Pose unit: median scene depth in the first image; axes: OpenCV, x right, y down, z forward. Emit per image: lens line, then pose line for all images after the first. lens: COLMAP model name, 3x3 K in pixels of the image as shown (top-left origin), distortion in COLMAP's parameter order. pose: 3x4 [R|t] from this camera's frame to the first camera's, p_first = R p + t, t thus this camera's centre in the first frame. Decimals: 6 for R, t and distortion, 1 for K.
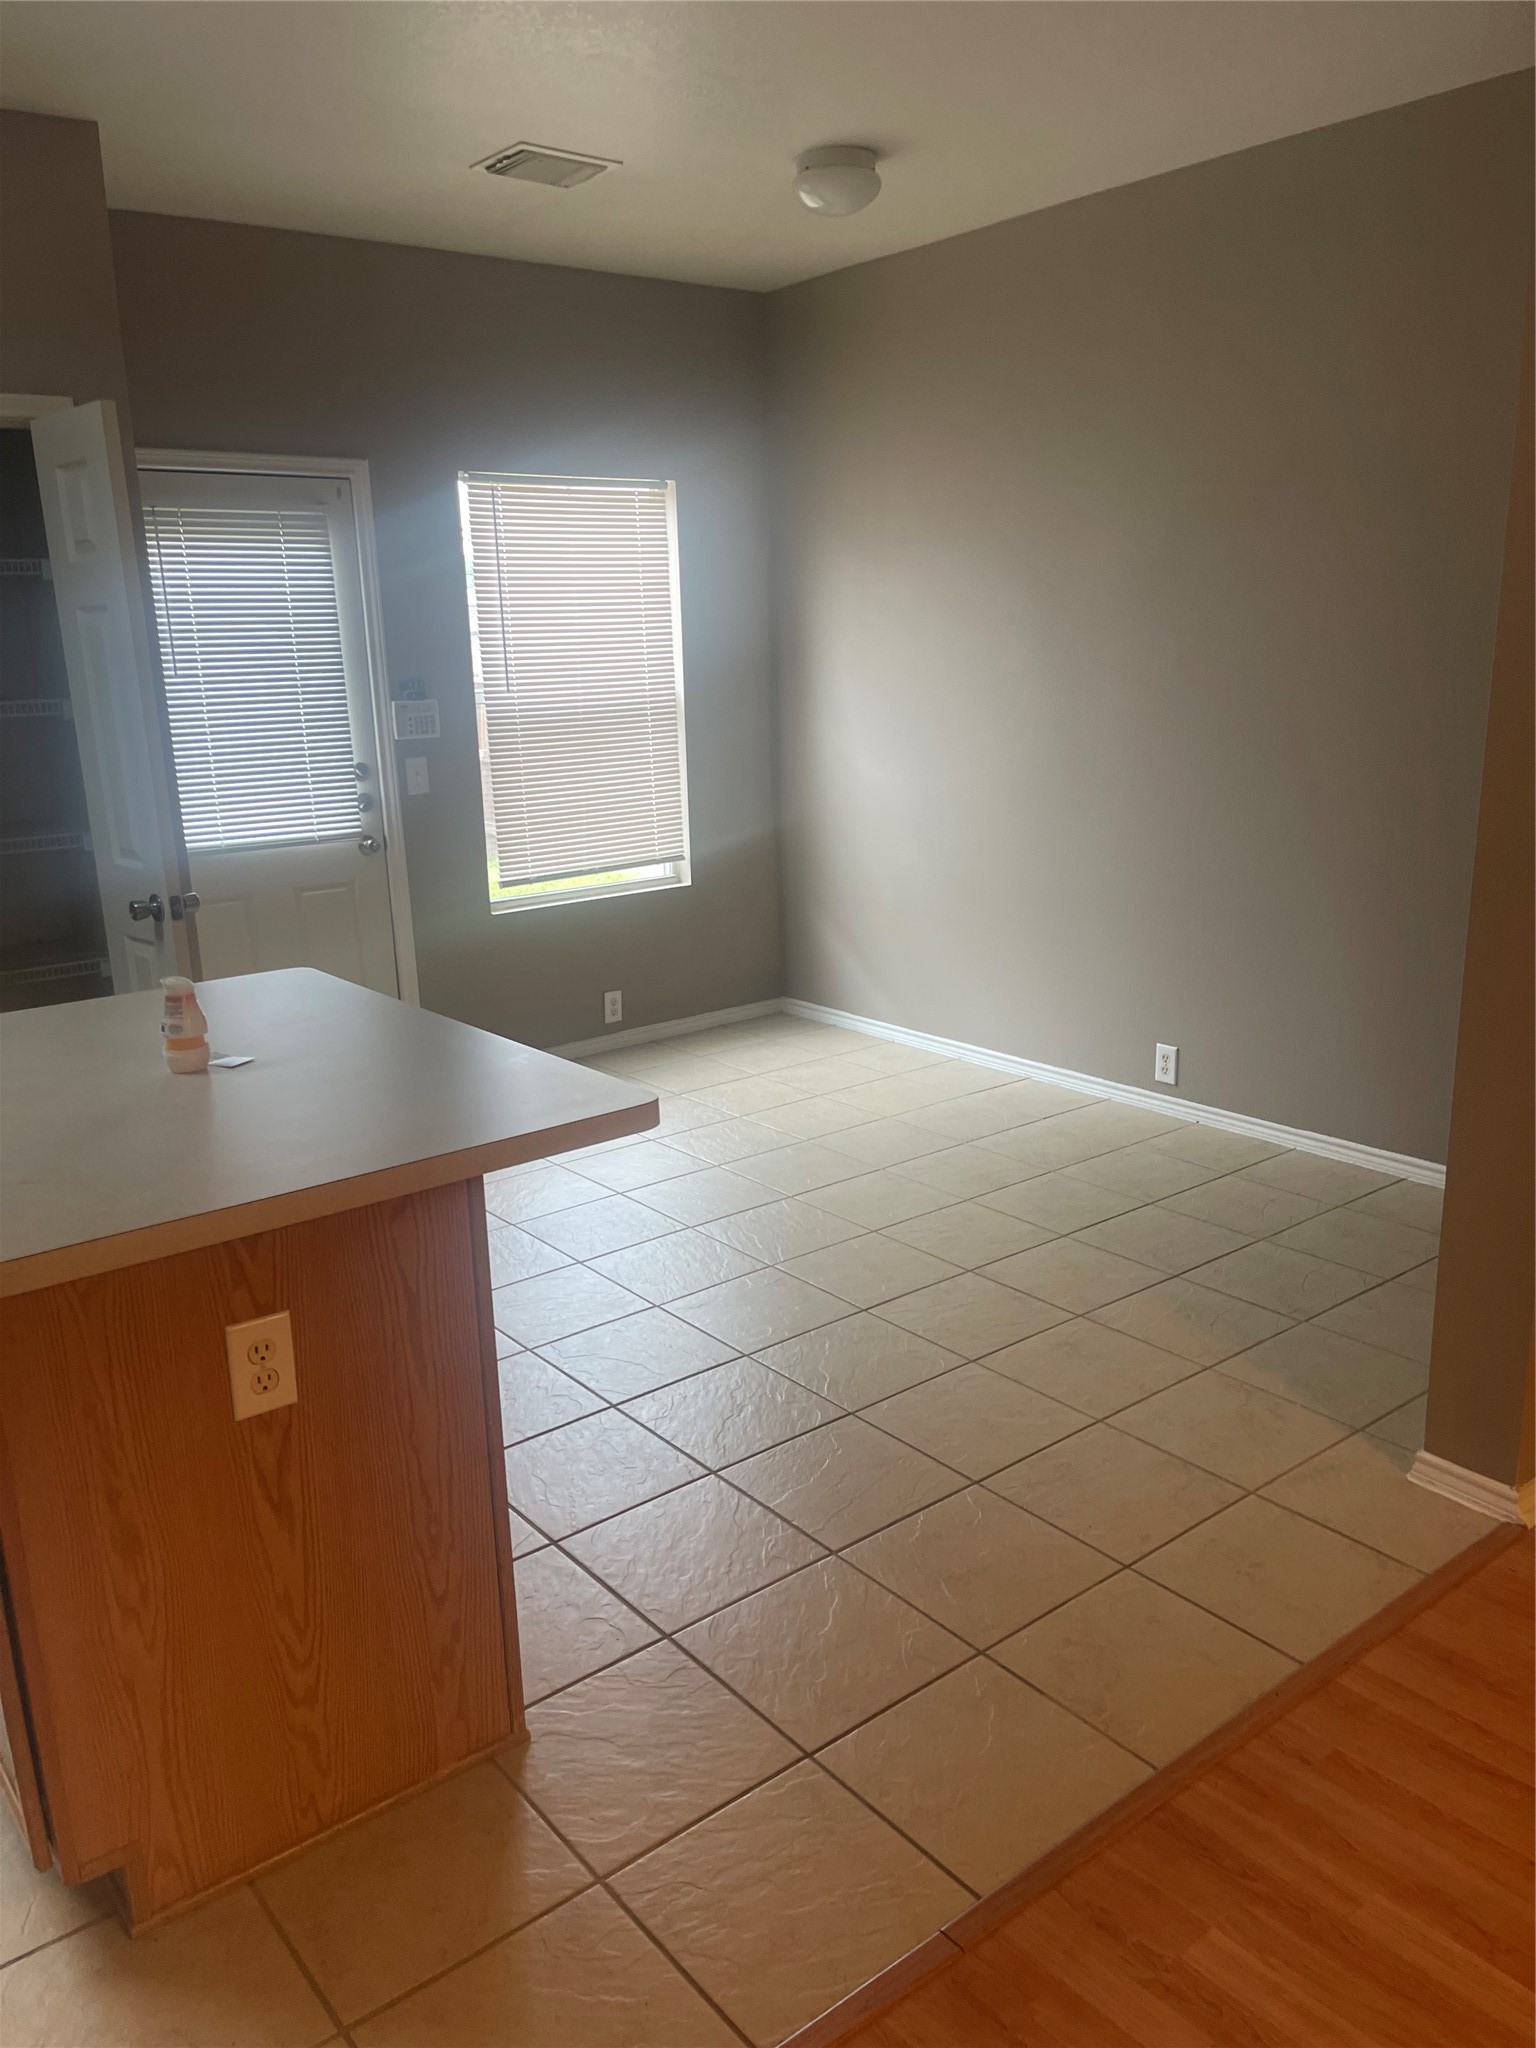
lens RADIAL K [[1545.7, 0, 761.3], [0, 1545.7, 1060.6], [0, 0, 1]] dist [0.130705, -0.184715]
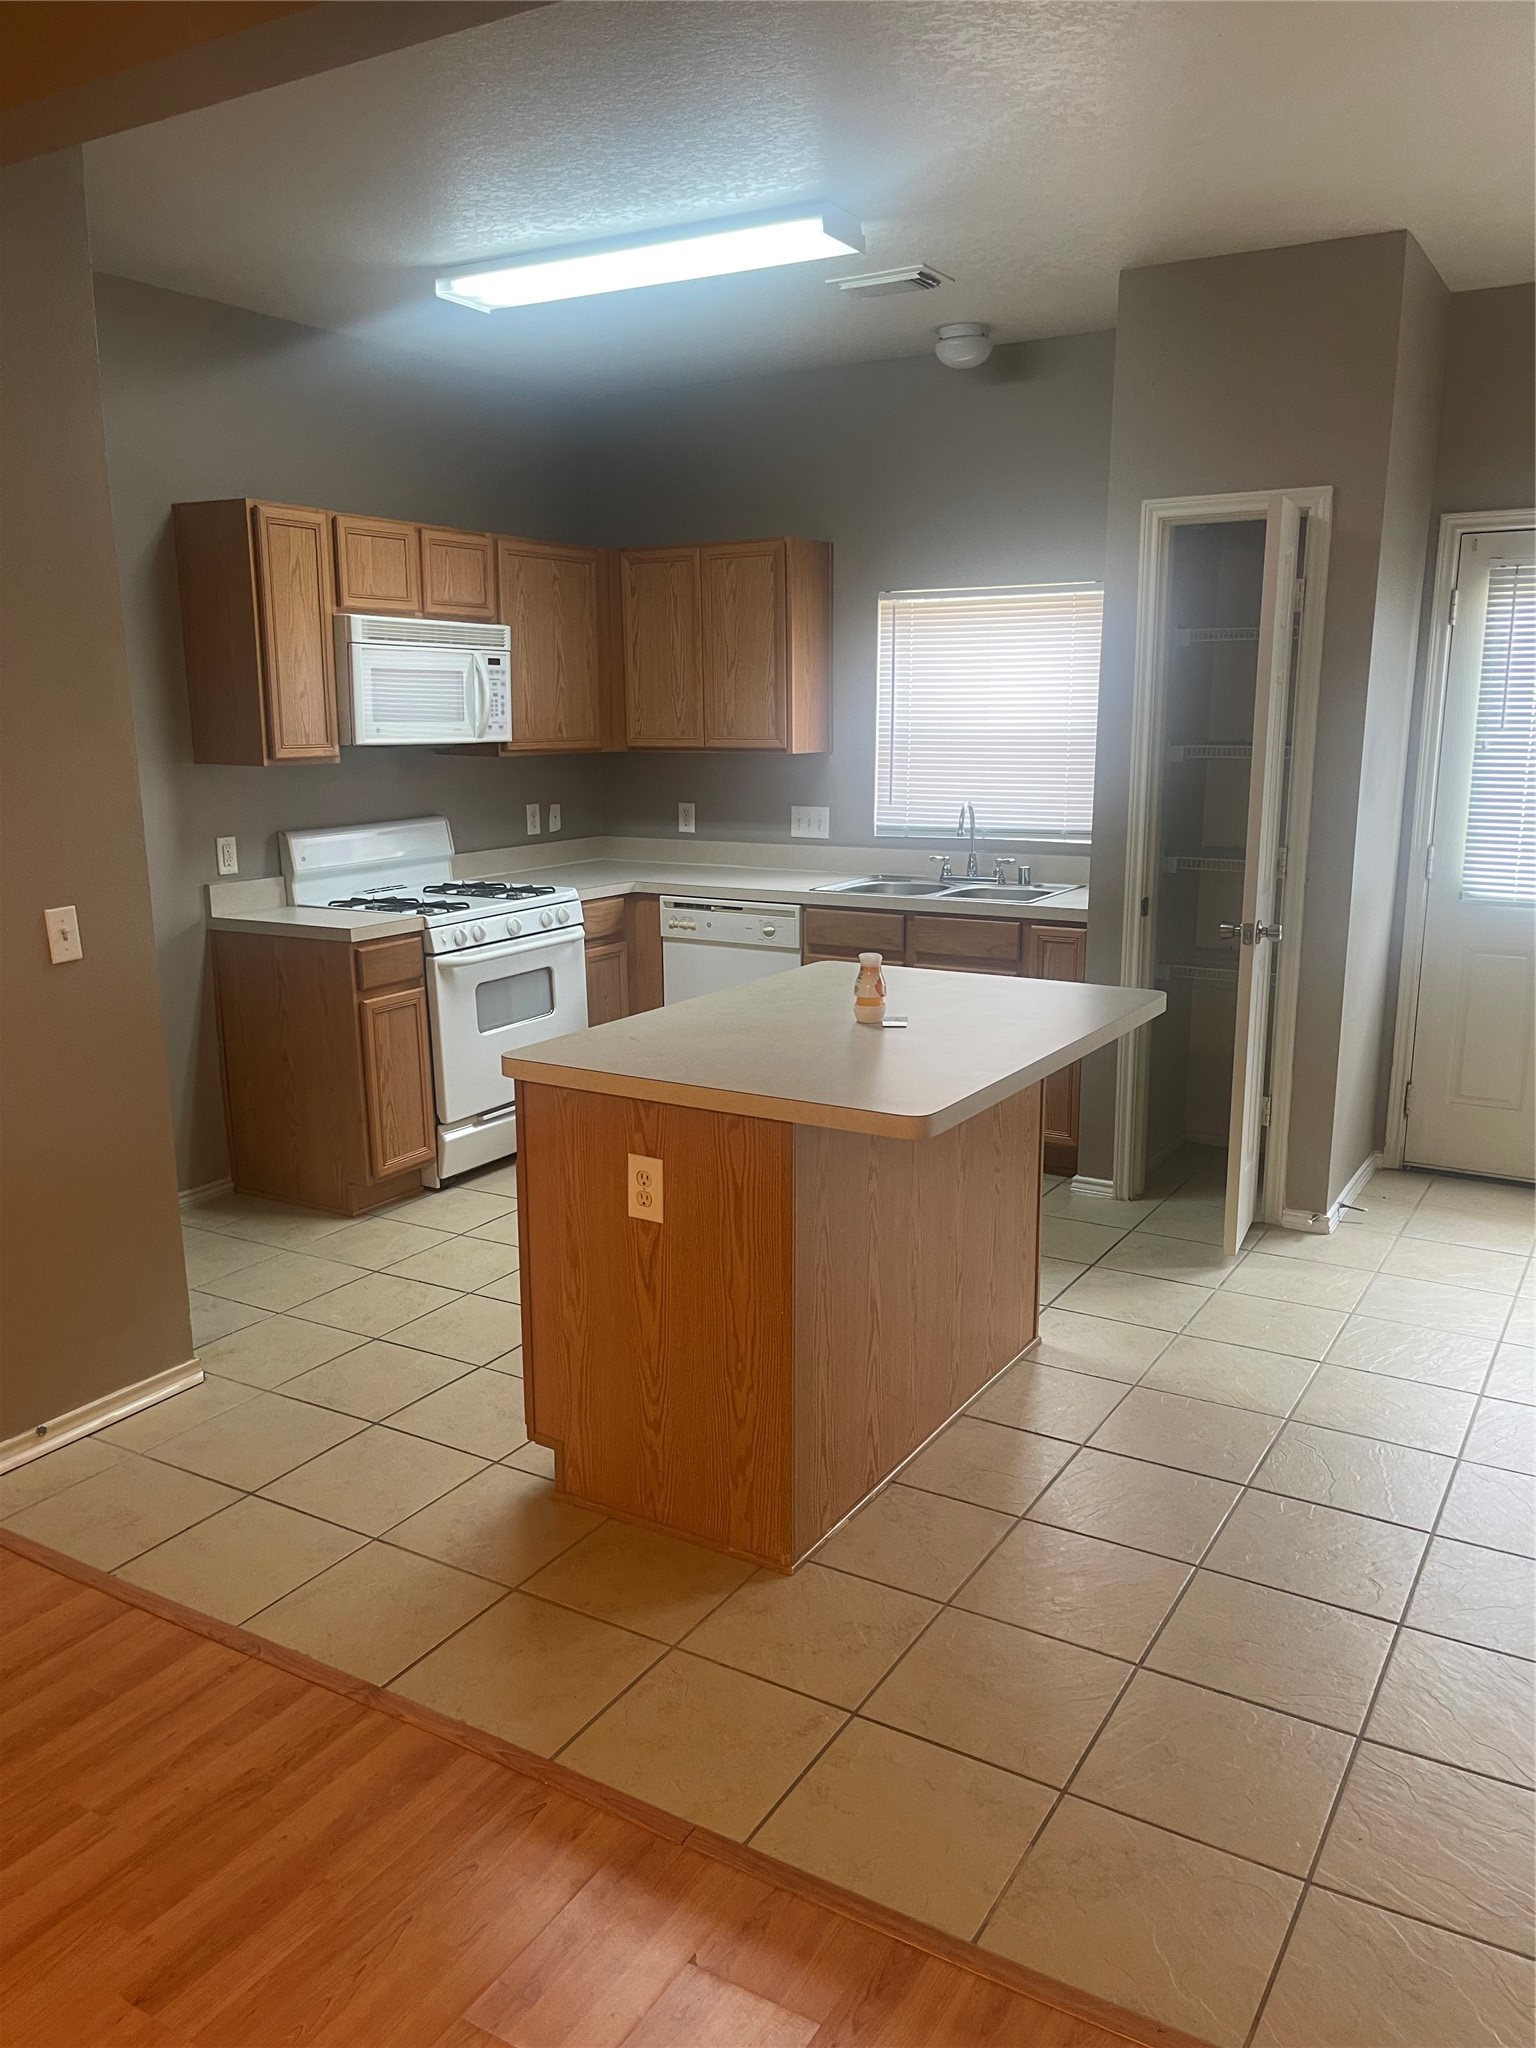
lens RADIAL K [[1545.7, 0, 761.3], [0, 1545.7, 1060.6], [0, 0, 1]] dist [0.130705, -0.184715]
pose [[0.352738, 0.236585, -0.905319, 0.955280], [-0.249859, 0.956193, 0.152528, -0.164926], [0.901746, 0.172400, 0.396399, 0.438802]]
